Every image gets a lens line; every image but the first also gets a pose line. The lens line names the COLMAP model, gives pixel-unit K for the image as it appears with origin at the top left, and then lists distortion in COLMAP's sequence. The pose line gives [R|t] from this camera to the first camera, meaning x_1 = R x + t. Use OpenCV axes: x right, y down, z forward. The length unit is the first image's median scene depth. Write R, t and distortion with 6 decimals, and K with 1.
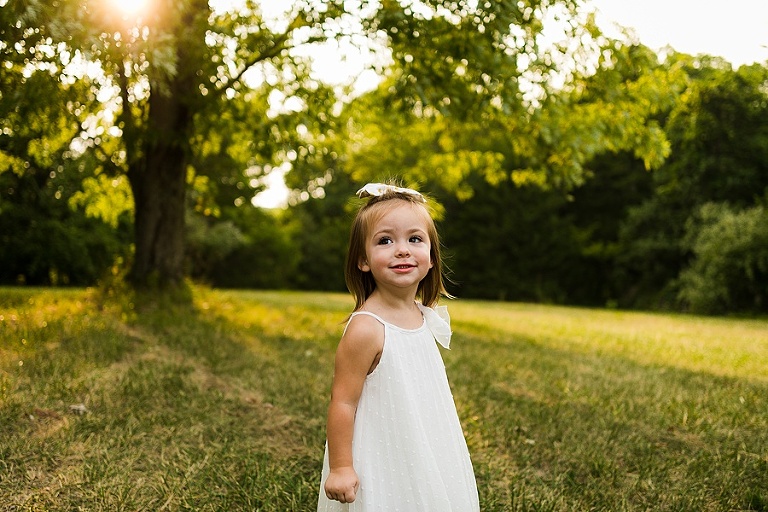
lens RADIAL K [[724.2, 0, 371.8], [0, 724.2, 241.3], [0, 0, 1]] dist [0.008312, 0.000000]
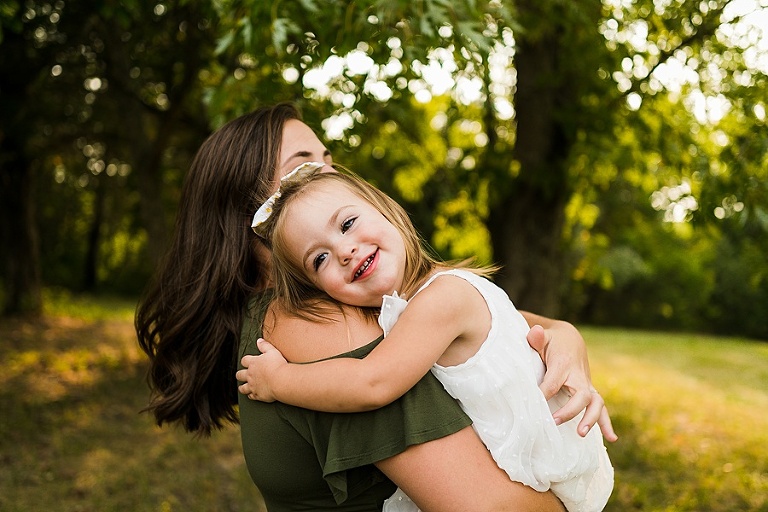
lens RADIAL K [[724.2, 0, 378.4], [0, 724.2, 254.6], [0, 0, 1]] dist [0.008312, 0.000000]
pose [[0.865007, 0.031577, -0.500765, -0.015979], [-0.031151, 0.999472, 0.009215, -0.016556], [0.500792, 0.007628, 0.865534, 0.080853]]
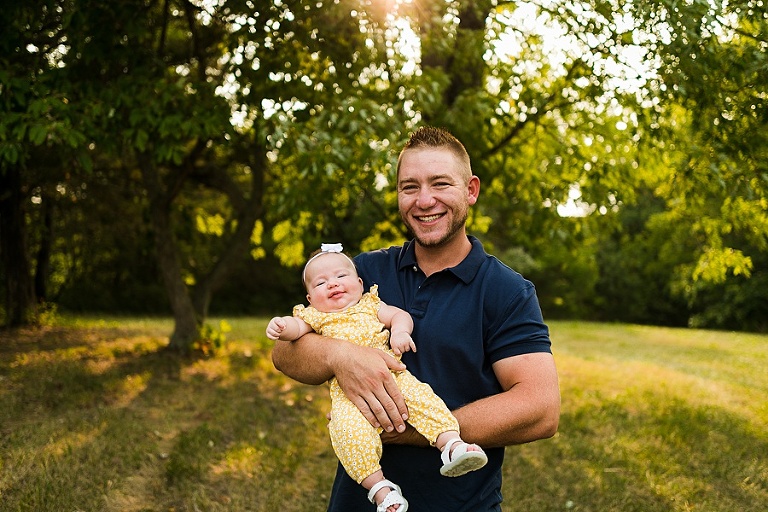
lens RADIAL K [[724.2, 0, 379.8], [0, 724.2, 248.9], [0, 0, 1]] dist [0.008312, 0.000000]
pose [[0.923536, -0.015963, -0.383179, 0.005073], [0.013479, 0.999867, -0.009167, -0.017093], [0.383274, 0.003301, 0.923629, 0.011633]]
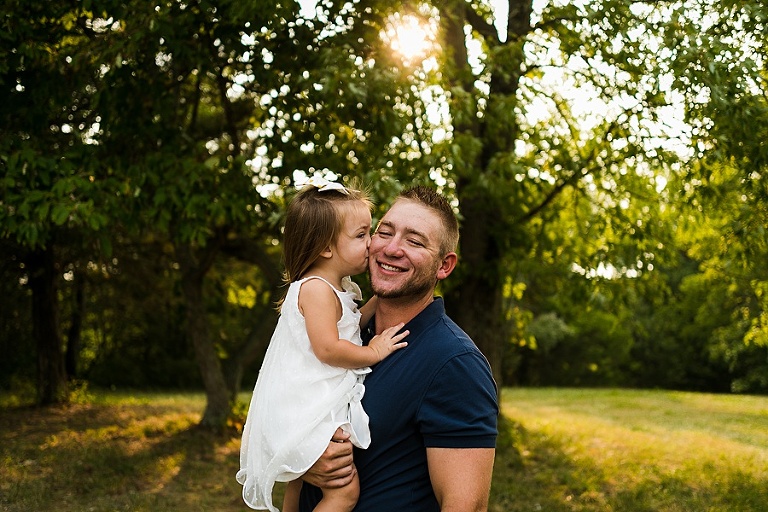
lens RADIAL K [[724.2, 0, 381.4], [0, 724.2, 253.0], [0, 0, 1]] dist [0.008312, 0.000000]
pose [[0.908798, -0.072623, -0.410867, 0.000012], [0.034777, 0.994494, -0.098857, -0.017568], [0.415784, 0.075553, 0.906320, 0.016019]]
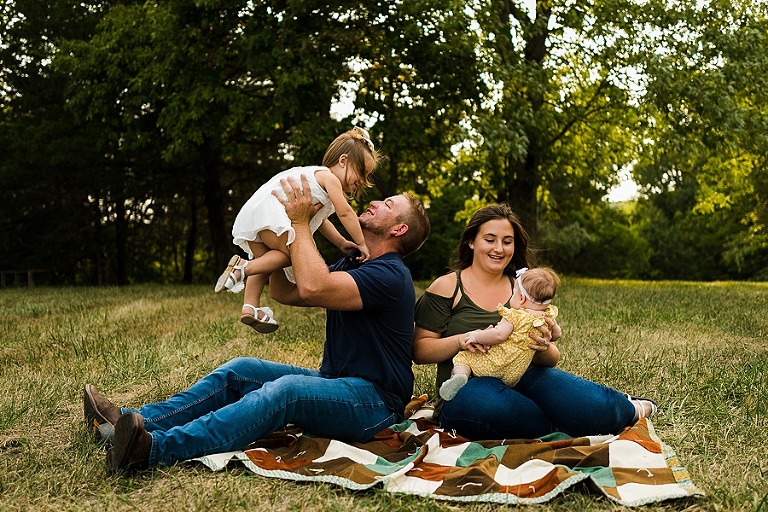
lens RADIAL K [[724.2, 0, 366.8], [0, 724.2, 248.3], [0, 0, 1]] dist [0.008312, 0.000000]
pose [[0.882475, -0.066827, -0.465588, 0.032517], [0.069362, 0.997523, -0.011707, 0.001072], [0.465217, -0.021964, 0.884924, -0.124627]]
